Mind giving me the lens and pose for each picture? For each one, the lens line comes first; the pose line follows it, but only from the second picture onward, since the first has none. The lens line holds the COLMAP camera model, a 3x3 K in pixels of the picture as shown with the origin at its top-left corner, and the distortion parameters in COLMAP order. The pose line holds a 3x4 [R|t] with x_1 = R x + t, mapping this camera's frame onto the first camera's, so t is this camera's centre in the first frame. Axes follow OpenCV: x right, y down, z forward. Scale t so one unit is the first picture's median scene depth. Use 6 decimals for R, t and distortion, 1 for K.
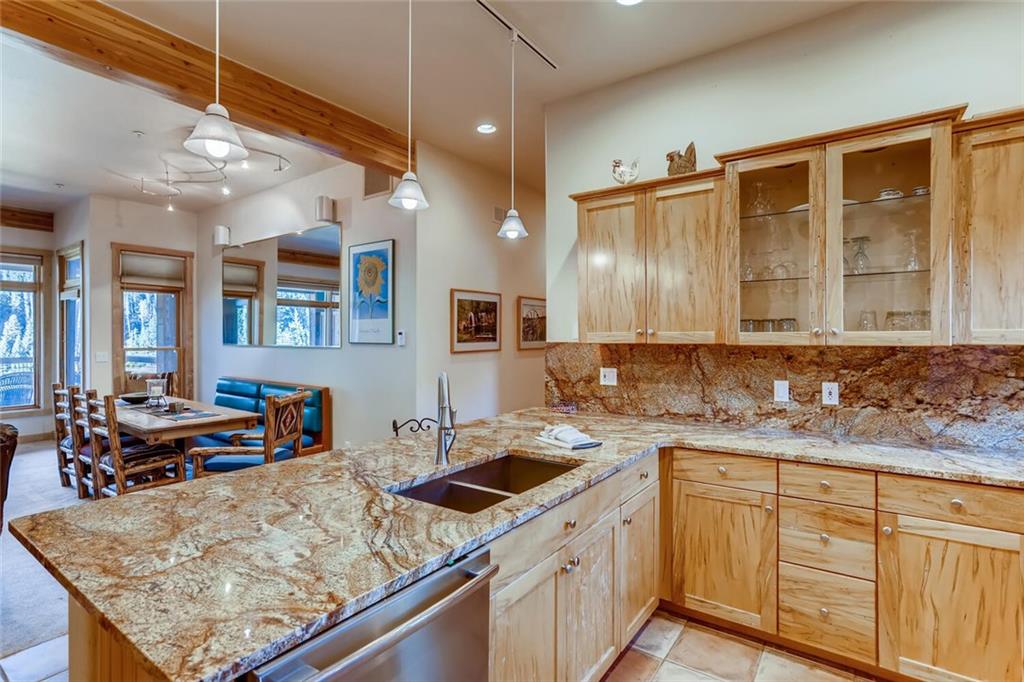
lens RADIAL K [[498.0, 0, 515.3], [0, 498.0, 338.0], [0, 0, 1]] dist [-0.033894, 0.017488]
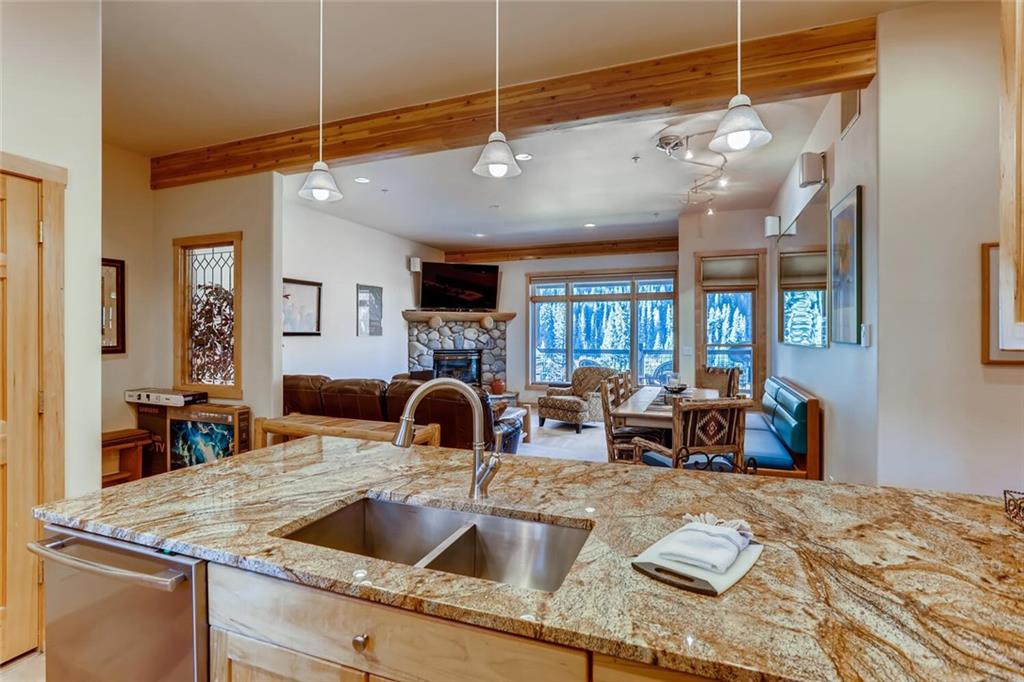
lens RADIAL K [[498.0, 0, 504.8], [0, 498.0, 335.6], [0, 0, 1]] dist [-0.033894, 0.017488]
pose [[0.236037, 0.002906, -0.971740, 0.463785], [-0.002517, 0.999994, 0.002379, -0.000255], [0.971741, 0.001884, 0.236043, 0.648495]]
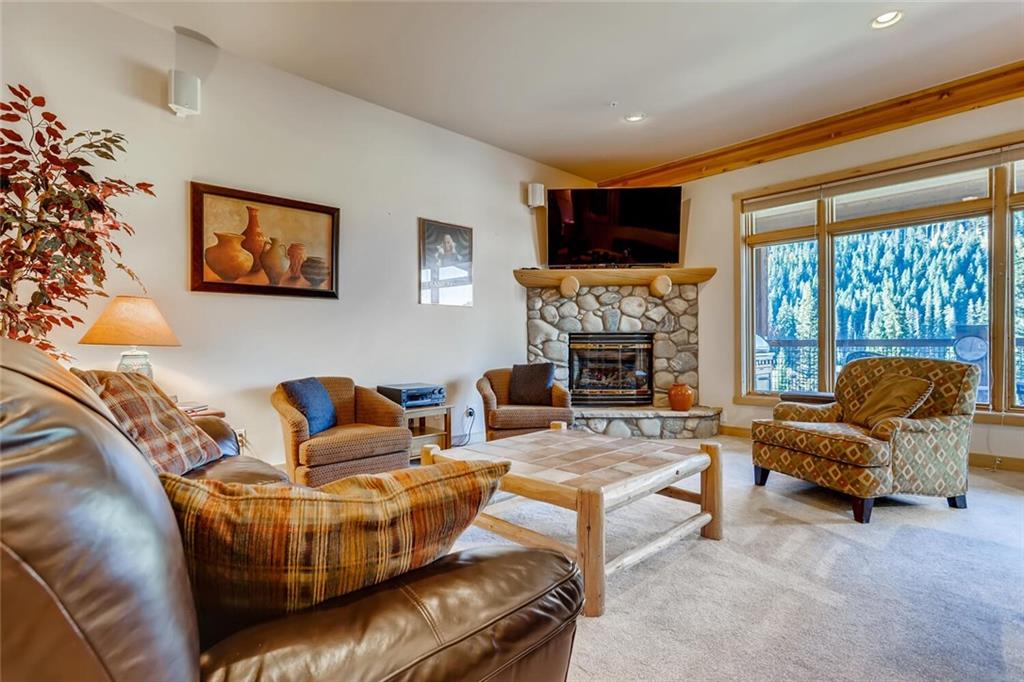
lens RADIAL K [[498.0, 0, 505.1], [0, 498.0, 343.0], [0, 0, 1]] dist [-0.033894, 0.017488]
pose [[-0.196016, 0.000185, -0.980601, -0.878015], [0.003532, 0.999994, -0.000517, 0.151786], [0.980594, -0.003565, -0.196016, 1.132288]]
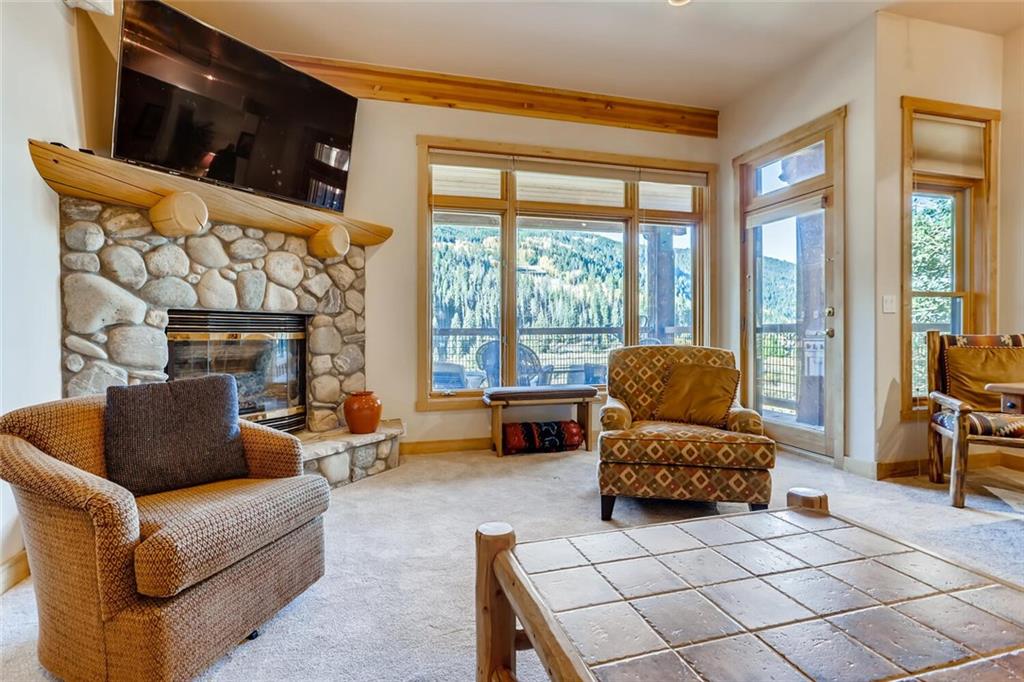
lens RADIAL K [[498.0, 0, 502.2], [0, 498.0, 334.3], [0, 0, 1]] dist [-0.033894, 0.017488]
pose [[0.772387, 0.002271, -0.635149, -1.839070], [0.001680, 0.999983, 0.005619, 0.155526], [0.635151, -0.005408, 0.772369, 0.637781]]
